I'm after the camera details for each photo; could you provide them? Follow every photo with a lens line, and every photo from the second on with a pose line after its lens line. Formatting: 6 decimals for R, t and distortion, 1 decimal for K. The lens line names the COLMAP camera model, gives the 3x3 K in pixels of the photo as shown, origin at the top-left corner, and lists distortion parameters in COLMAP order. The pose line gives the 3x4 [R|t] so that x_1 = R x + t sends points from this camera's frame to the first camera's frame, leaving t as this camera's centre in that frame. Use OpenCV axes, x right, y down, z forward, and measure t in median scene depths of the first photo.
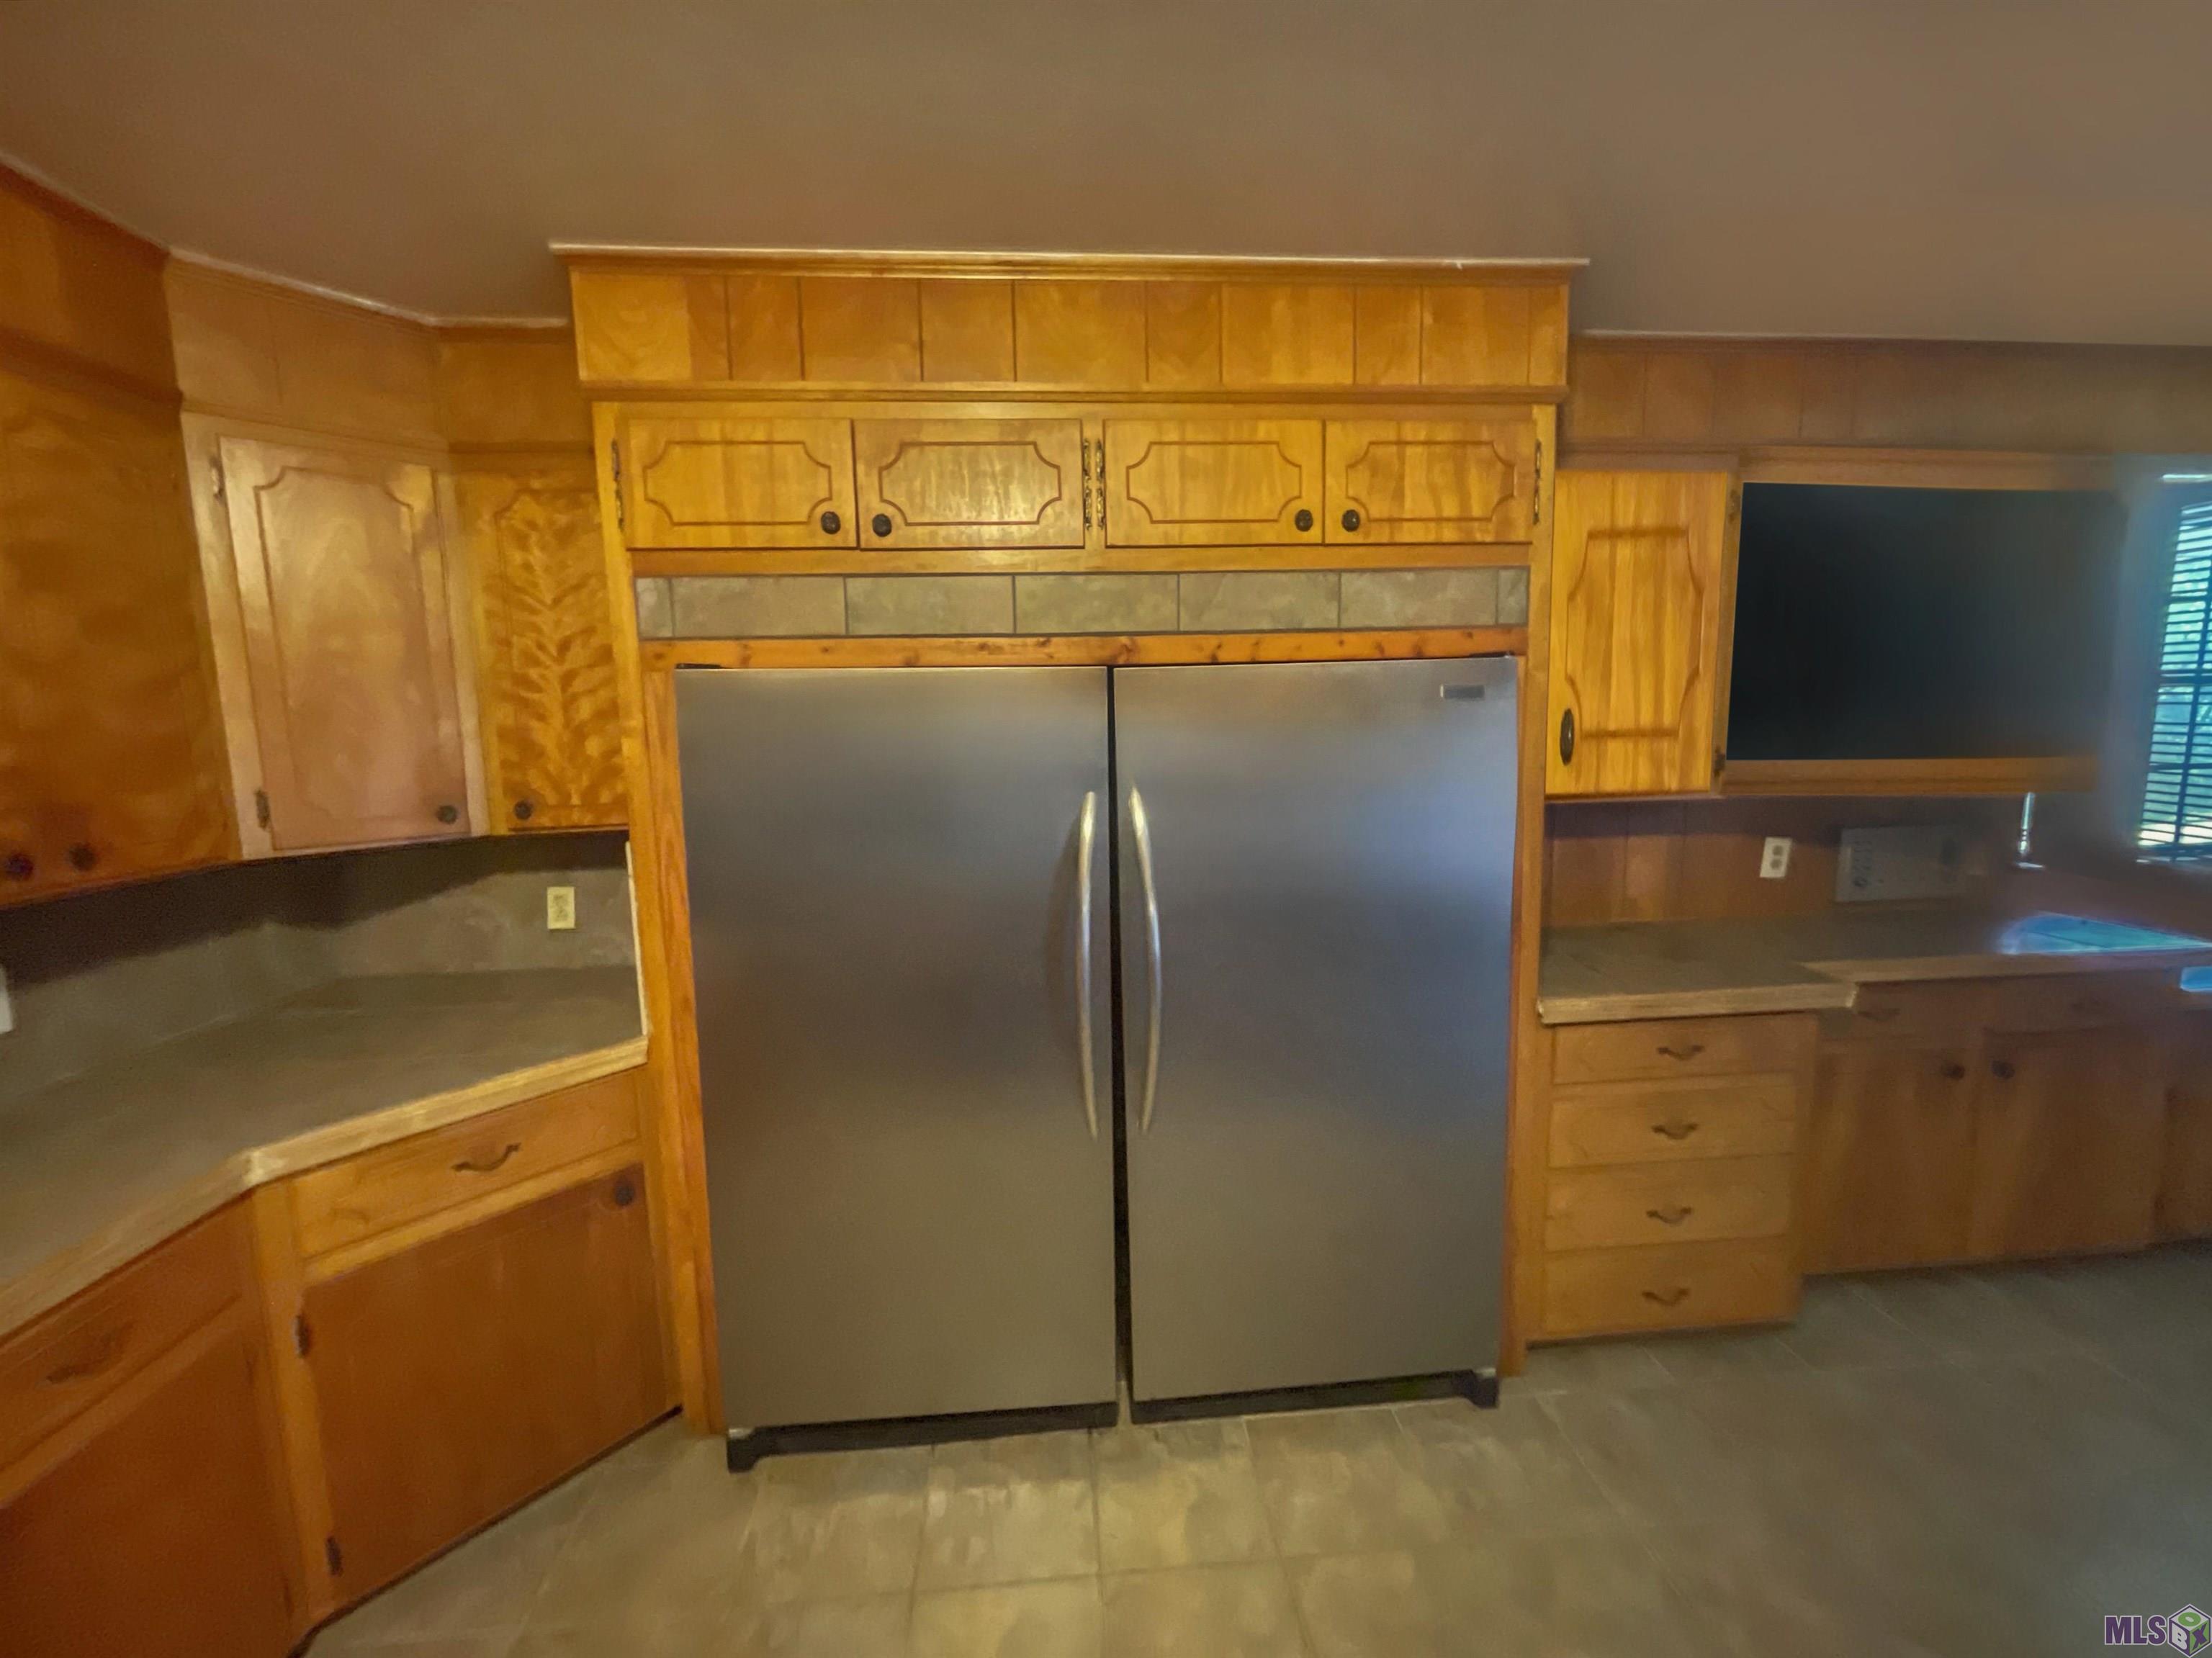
lens RADIAL K [[886.3, 0, 1101.2], [0, 886.3, 829.2], [0, 0, 1]] dist [0.001829, -0.002851]
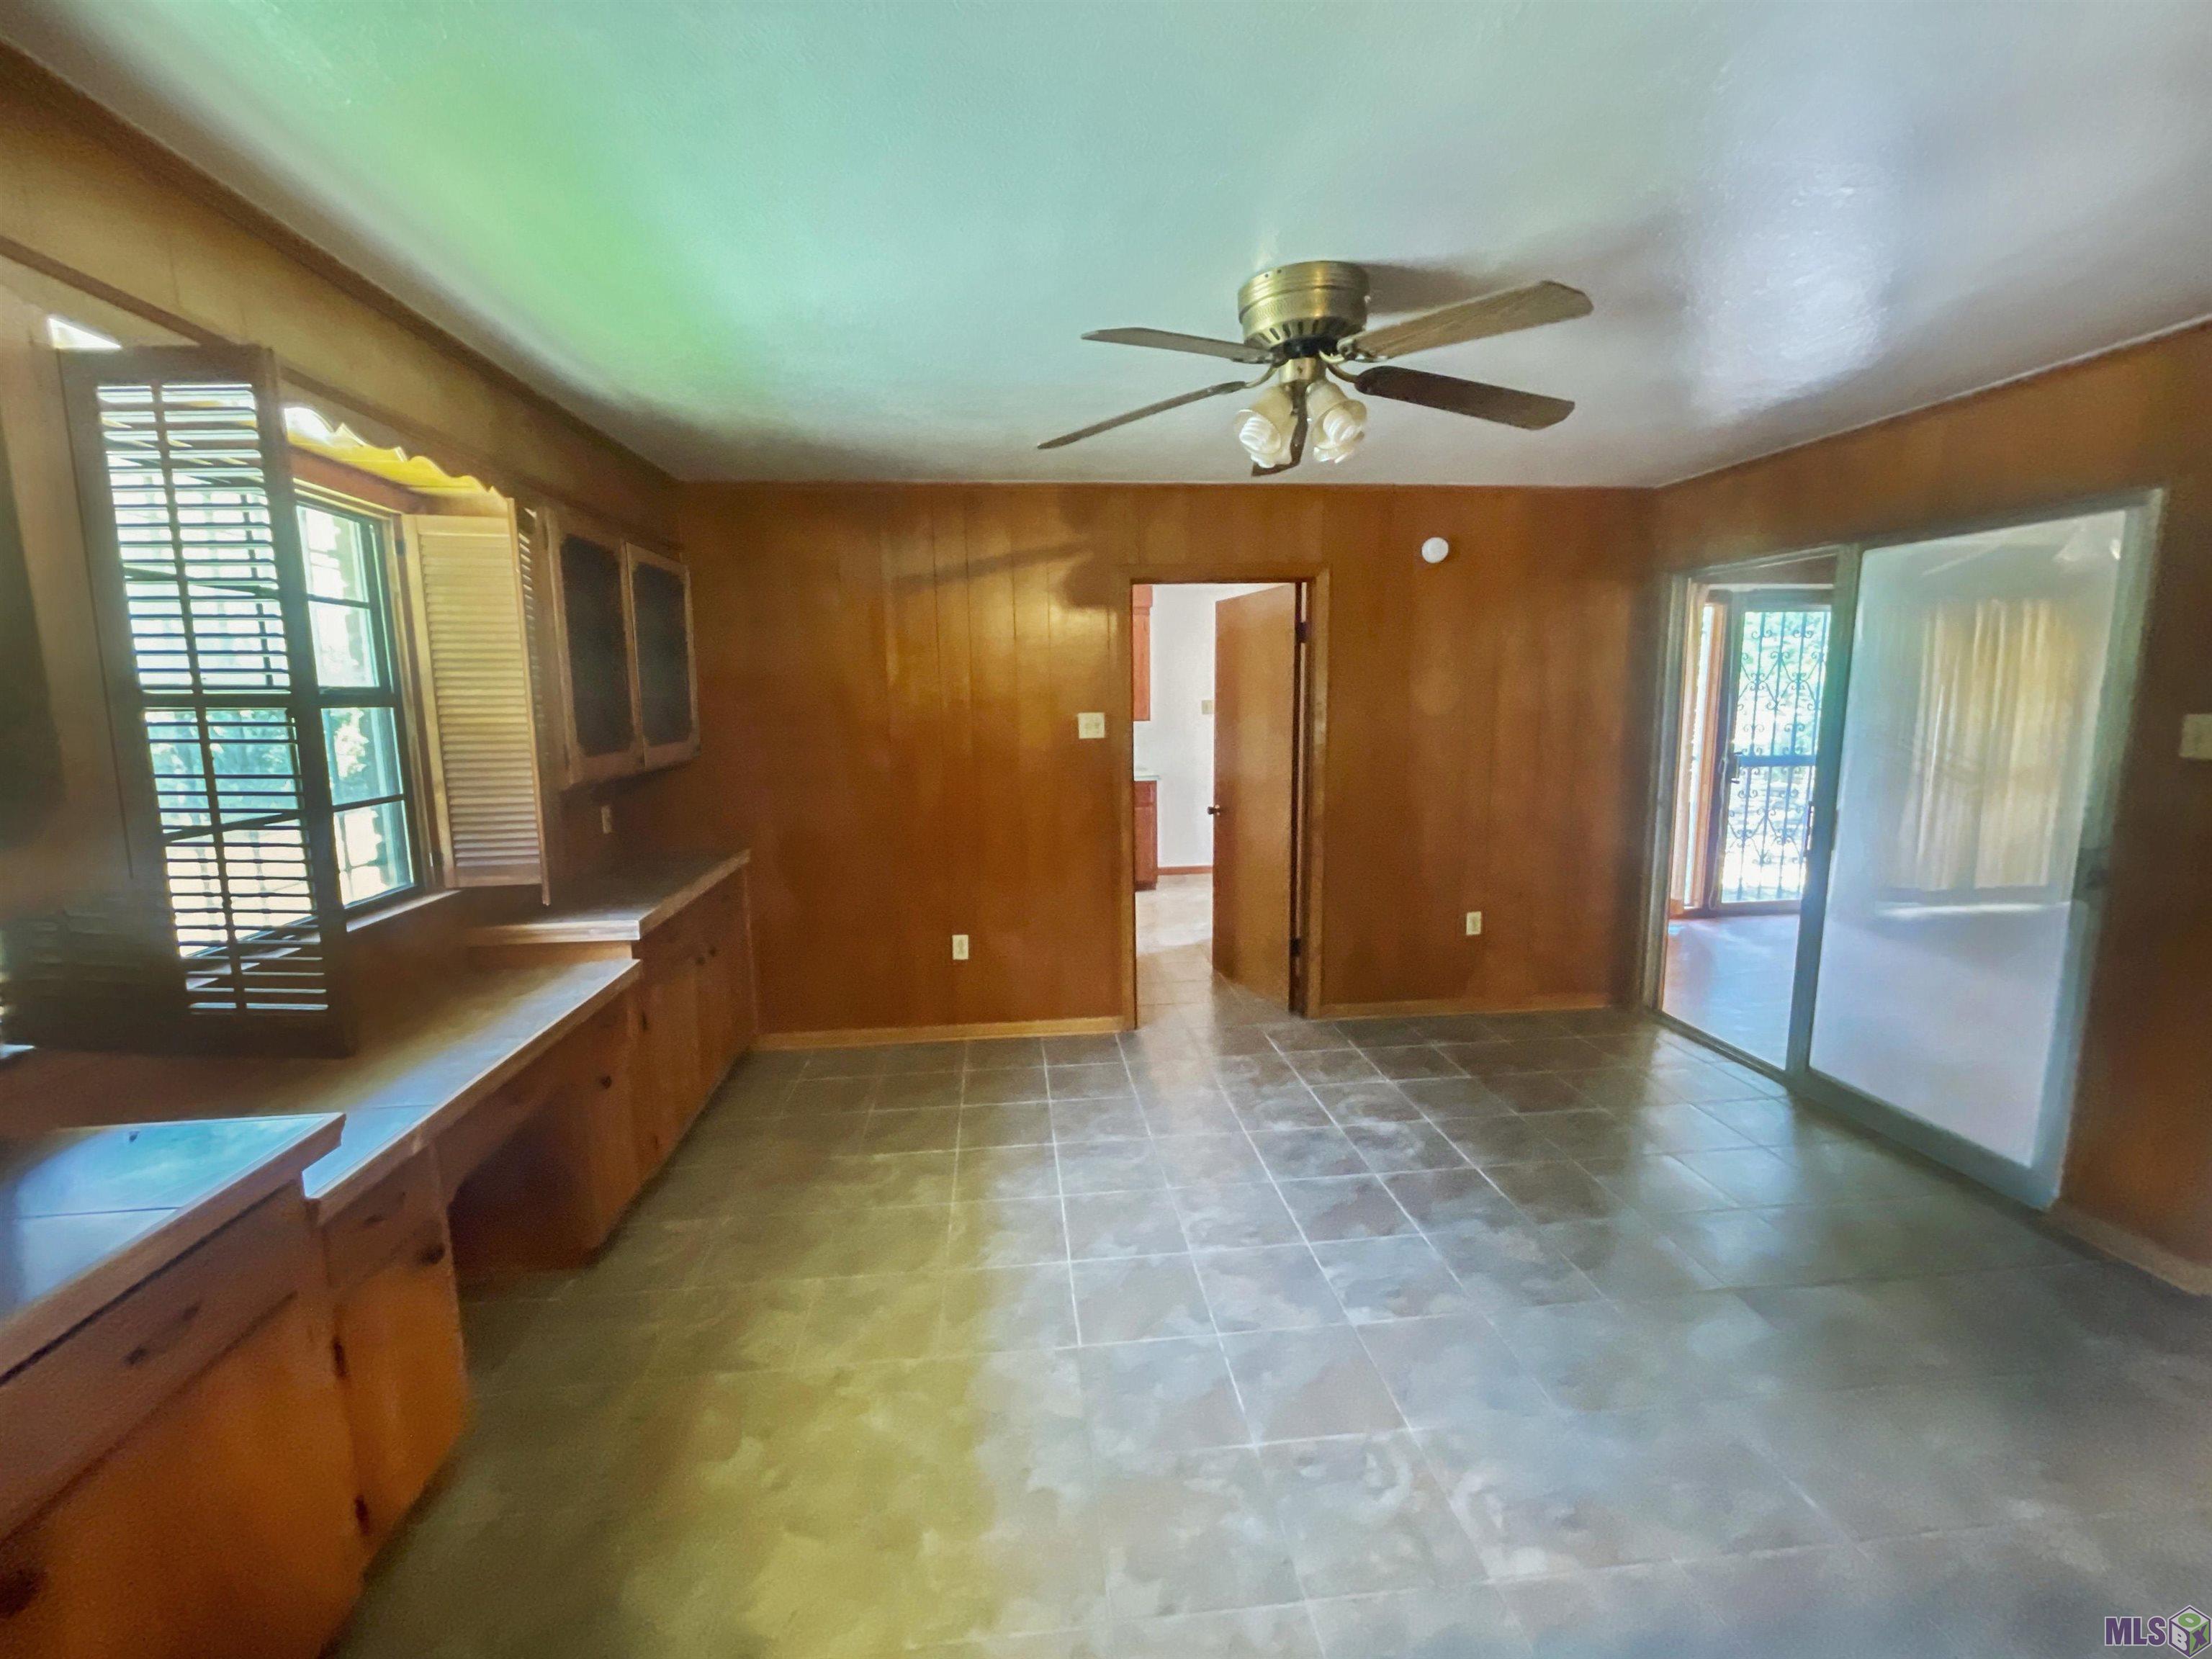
lens RADIAL K [[886.4, 0, 1101.2], [0, 886.4, 829.7], [0, 0, 1]] dist [0.001829, -0.002851]
pose [[-0.107754, -0.121714, 0.986699, 0.506713], [0.136656, 0.981243, 0.135965, -0.072462], [-0.984741, 0.149489, -0.089100, 0.409467]]
